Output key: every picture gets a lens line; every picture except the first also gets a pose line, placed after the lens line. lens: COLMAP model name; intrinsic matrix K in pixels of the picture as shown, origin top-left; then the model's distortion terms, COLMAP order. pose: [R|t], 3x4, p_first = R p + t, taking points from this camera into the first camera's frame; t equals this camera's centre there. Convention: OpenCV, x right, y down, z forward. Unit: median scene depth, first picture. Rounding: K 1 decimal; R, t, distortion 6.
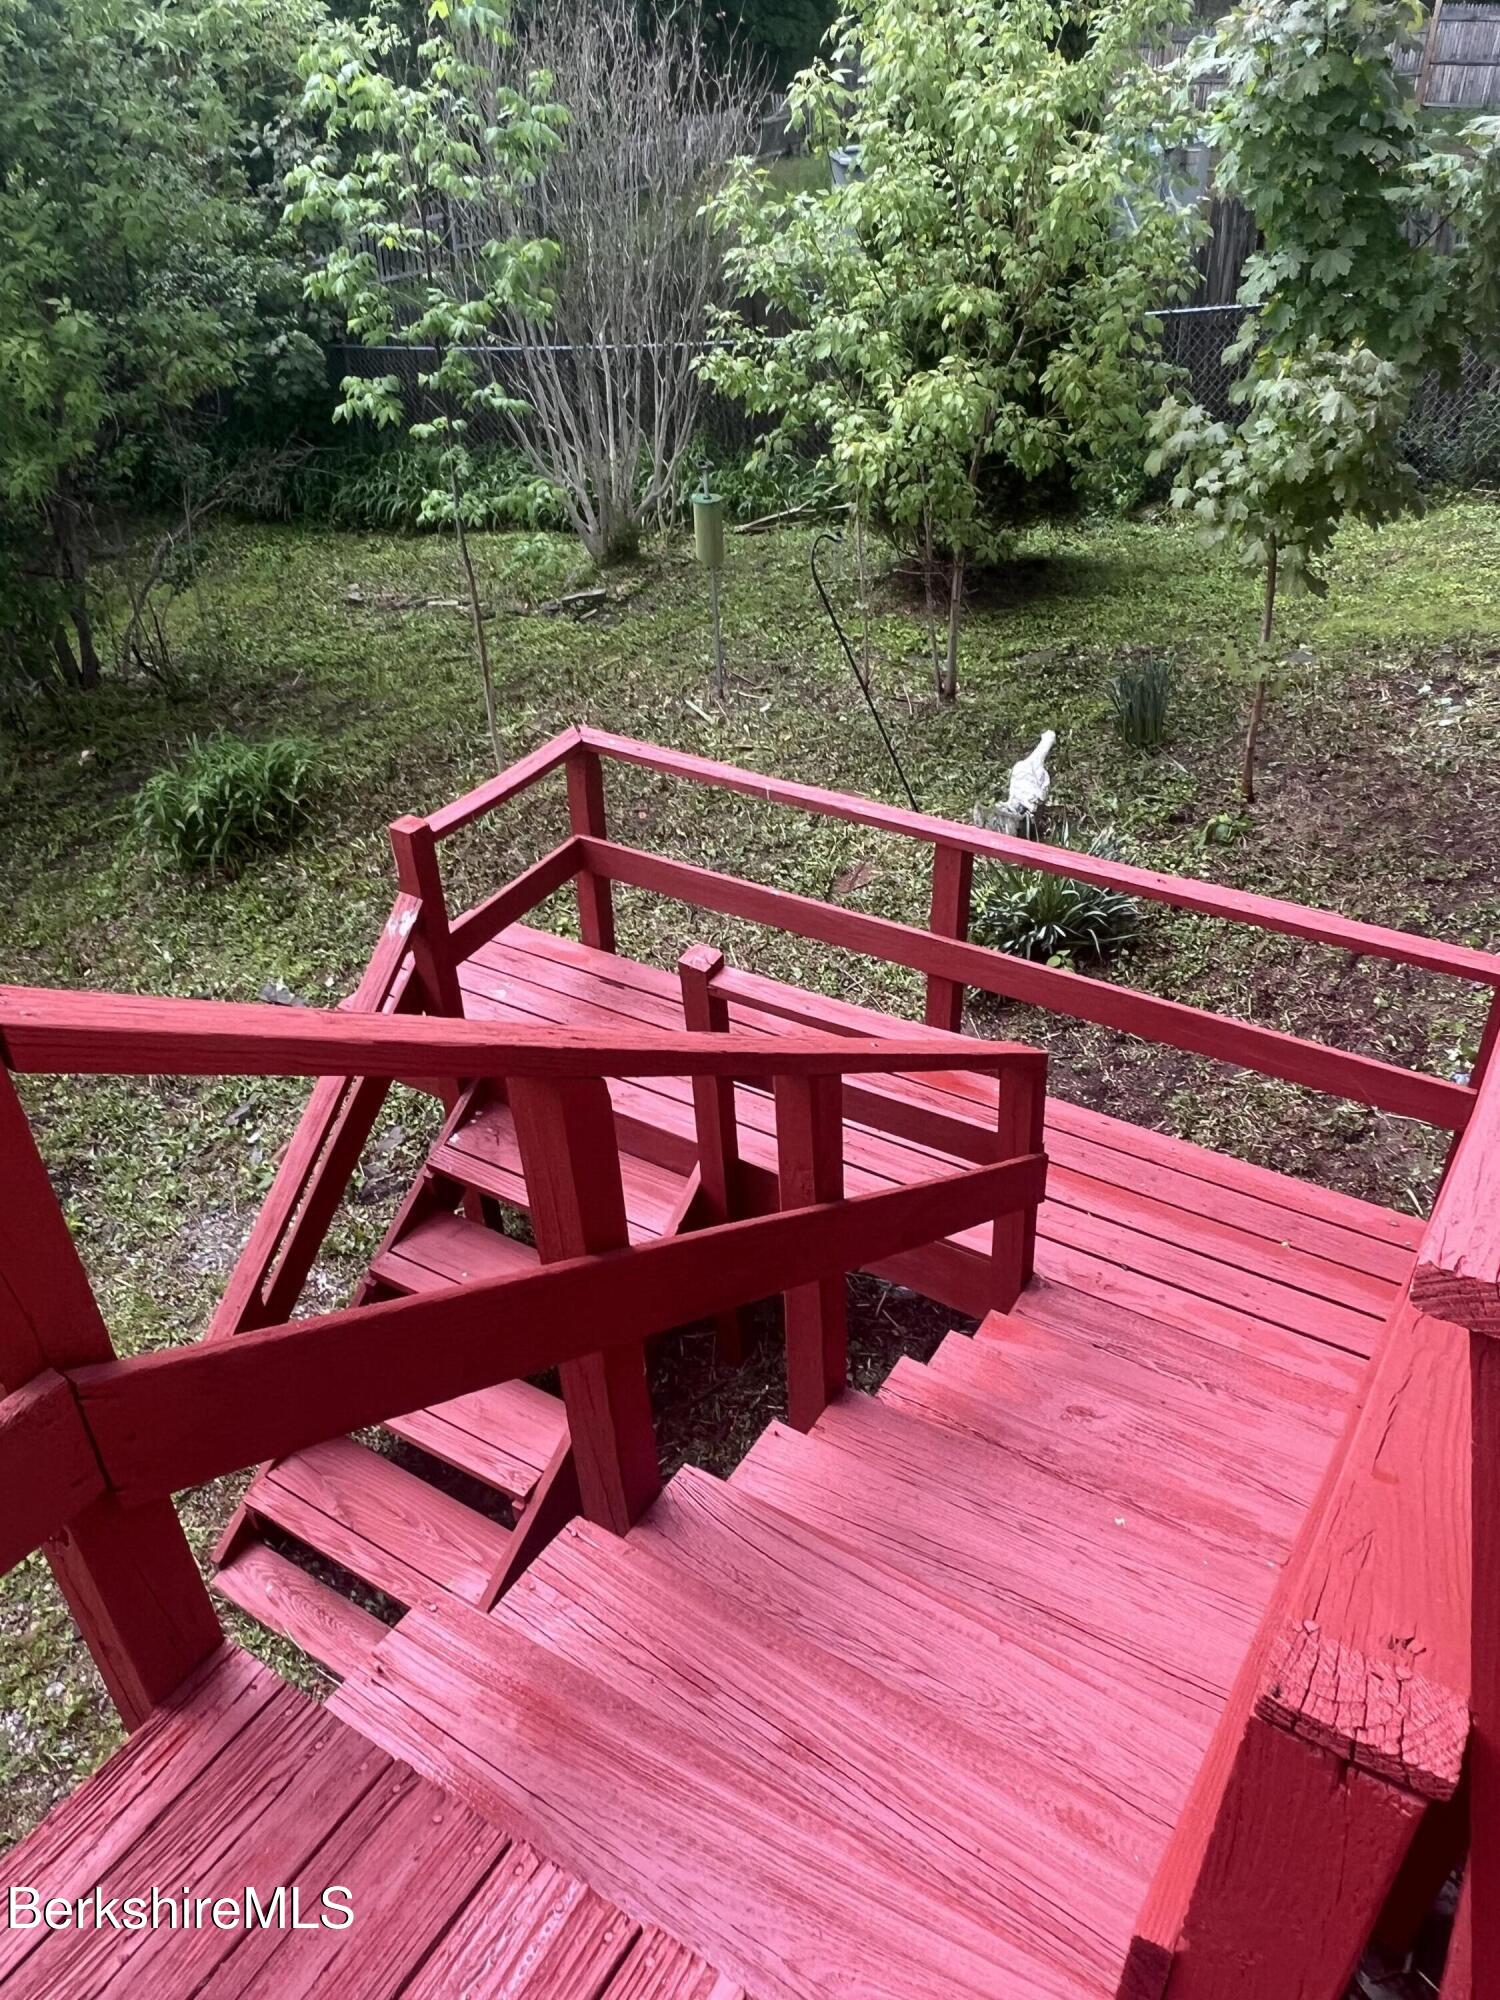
lens RADIAL K [[1465.5, 0, 760.1], [0, 1465.5, 991.6], [0, 0, 1]] dist [-0.008985, -0.006649]
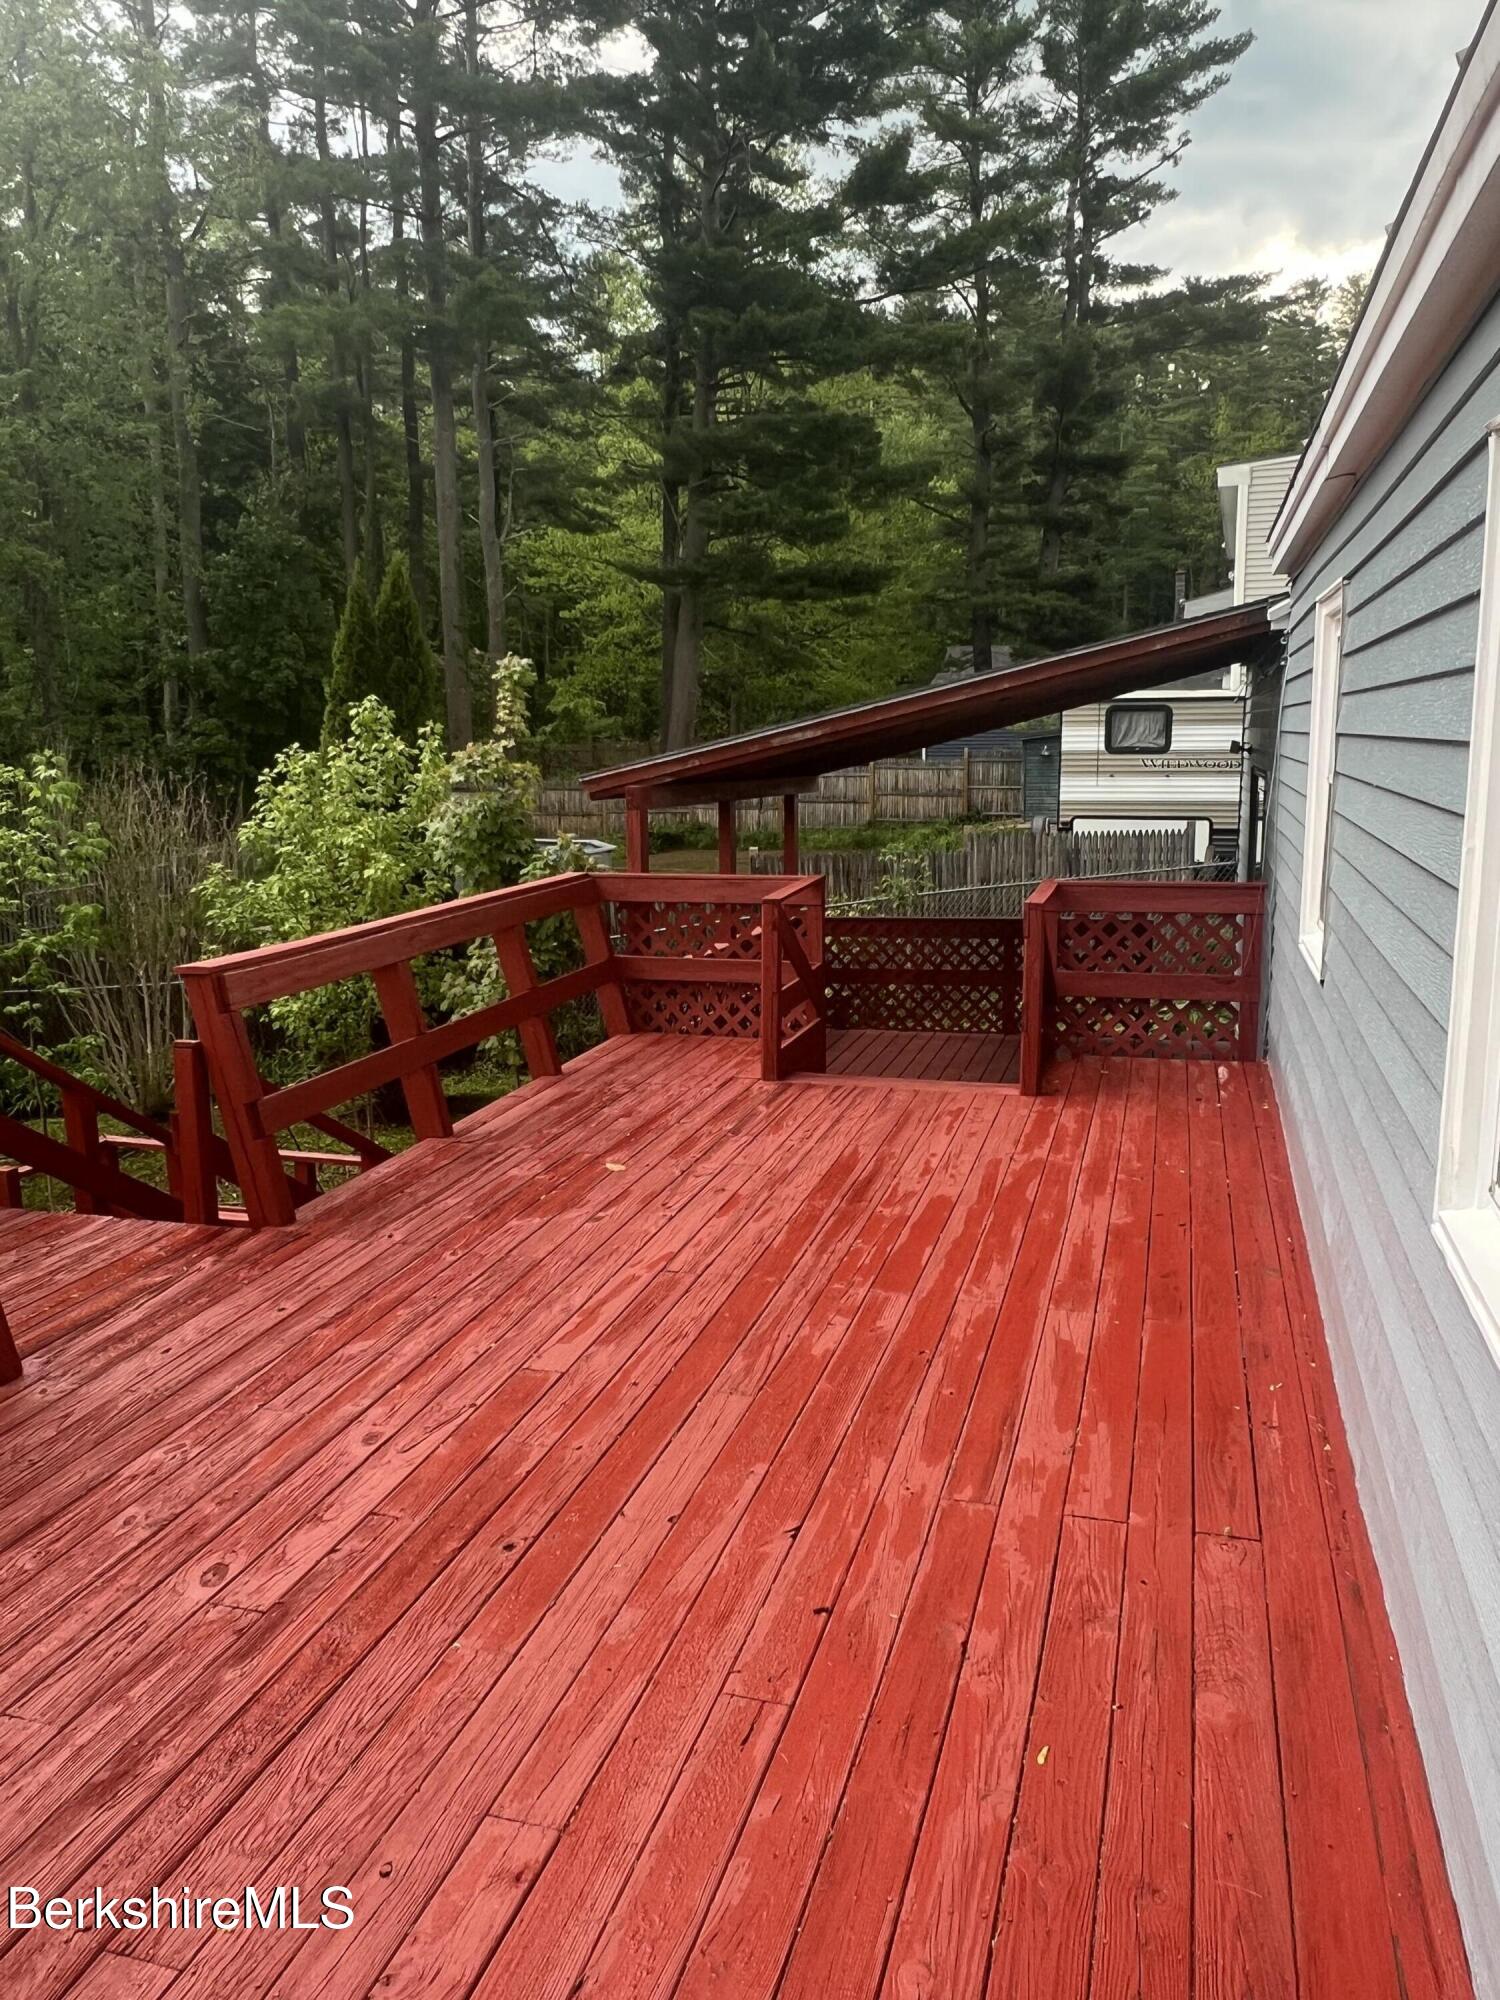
lens RADIAL K [[1456.8, 0, 752.3], [0, 1456.8, 1037.2], [0, 0, 1]] dist [-0.003230, -0.002912]
pose [[0.960409, -0.037069, 0.276116, 0.119820], [0.141754, 0.918240, -0.369785, 0.381018], [-0.239833, 0.394285, 0.887141, -0.663275]]
